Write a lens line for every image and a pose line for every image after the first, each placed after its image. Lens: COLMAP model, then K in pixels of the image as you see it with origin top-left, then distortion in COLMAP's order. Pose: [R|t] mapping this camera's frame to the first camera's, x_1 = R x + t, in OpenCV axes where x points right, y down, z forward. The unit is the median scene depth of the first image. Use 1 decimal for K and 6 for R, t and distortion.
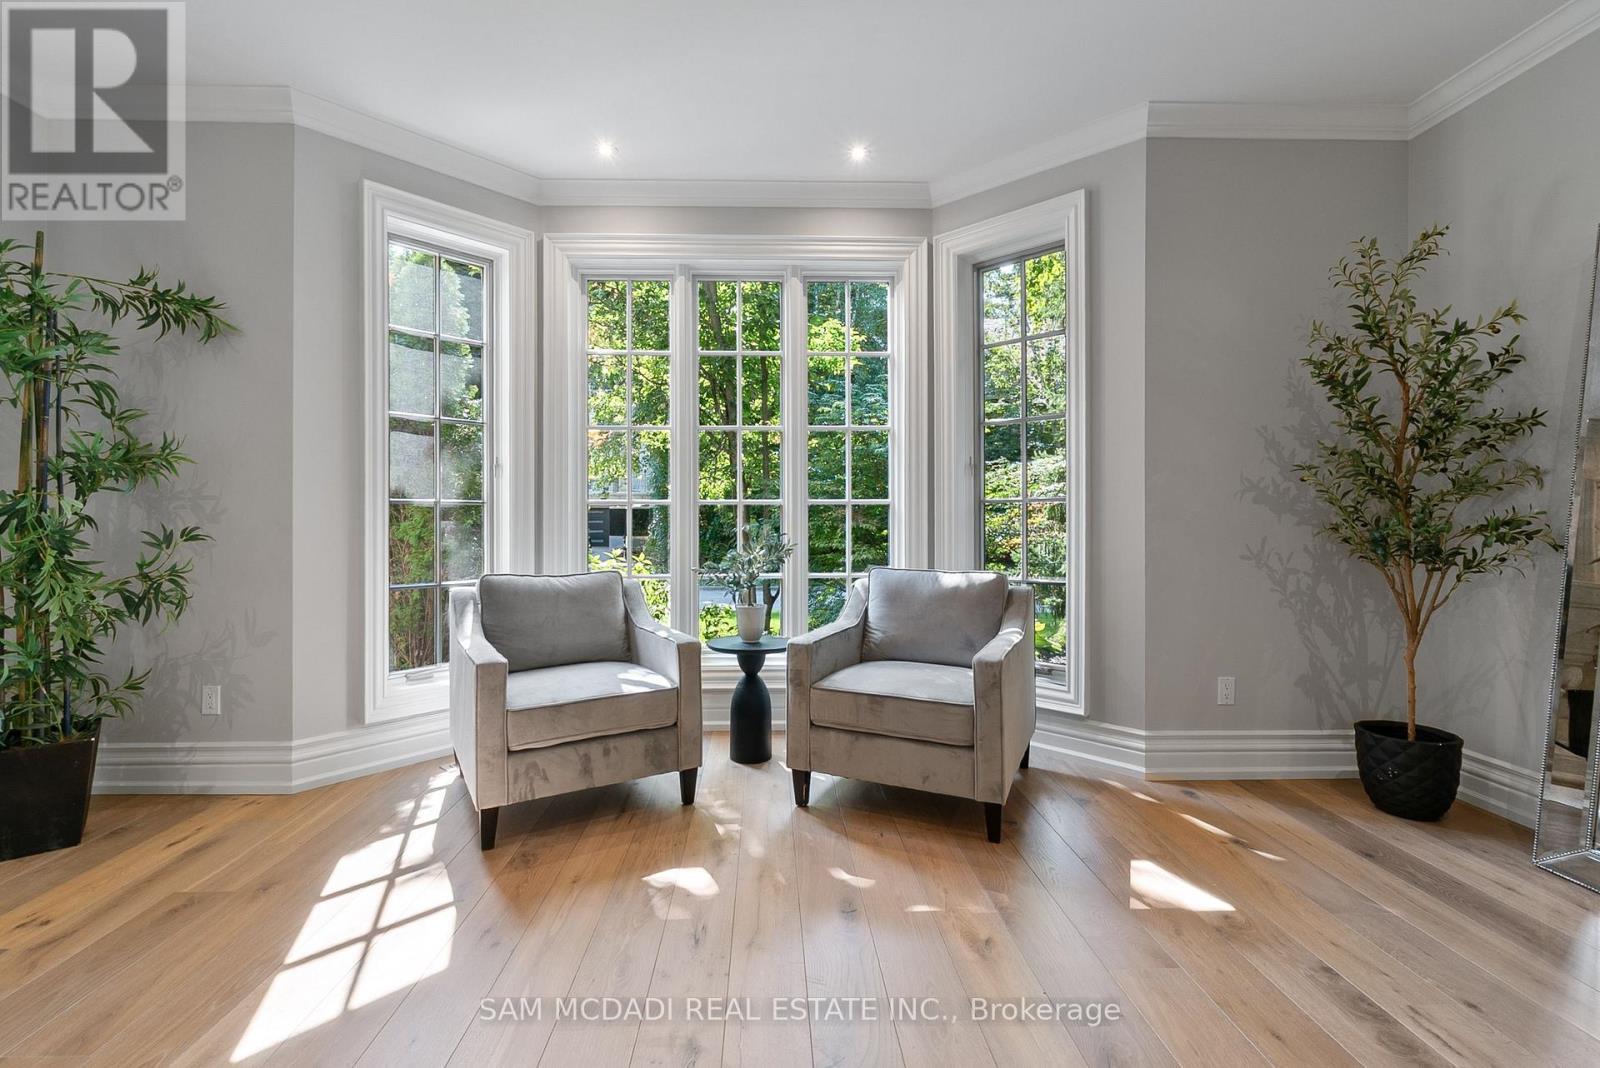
lens RADIAL K [[718.1, 0, 800.9], [0, 718.1, 538.7], [0, 0, 1]] dist [0.002331, -0.000513]
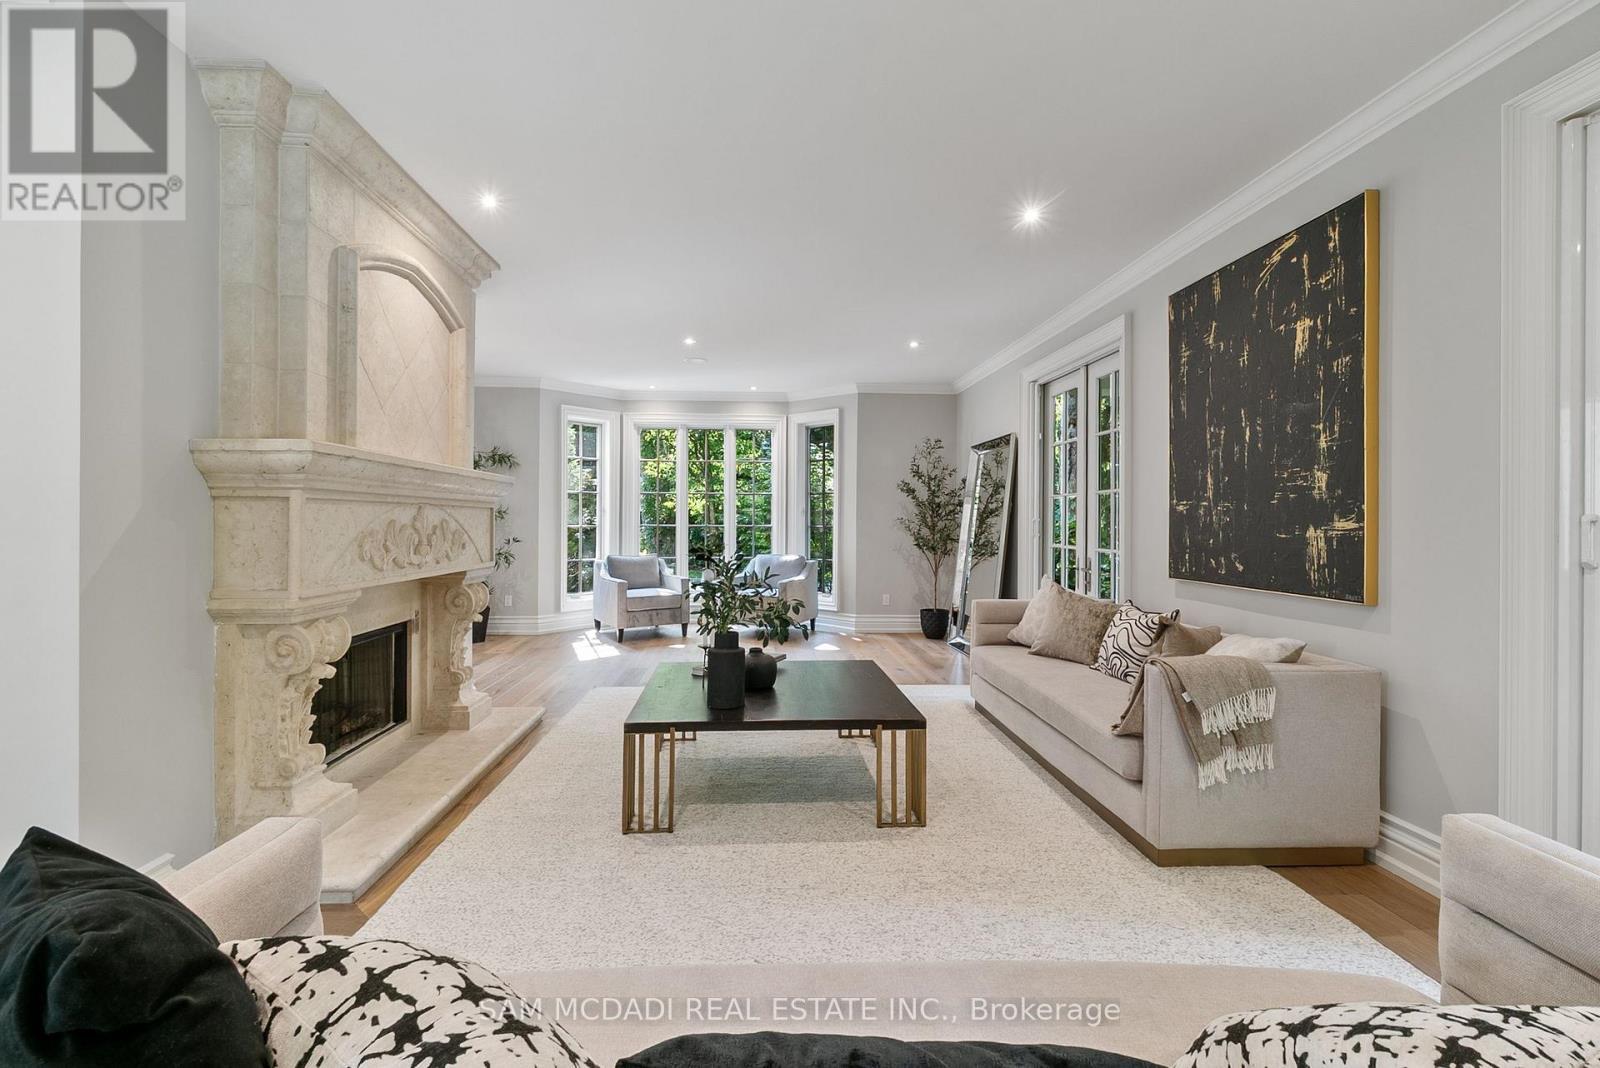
lens RADIAL K [[718.1, 0, 801.0], [0, 718.1, 533.1], [0, 0, 1]] dist [0.002331, -0.000513]
pose [[0.999801, 0.006268, 0.018936, 0.227543], [-0.006236, 0.999979, -0.001725, -0.032117], [-0.018947, 0.001606, 0.999819, -1.692832]]
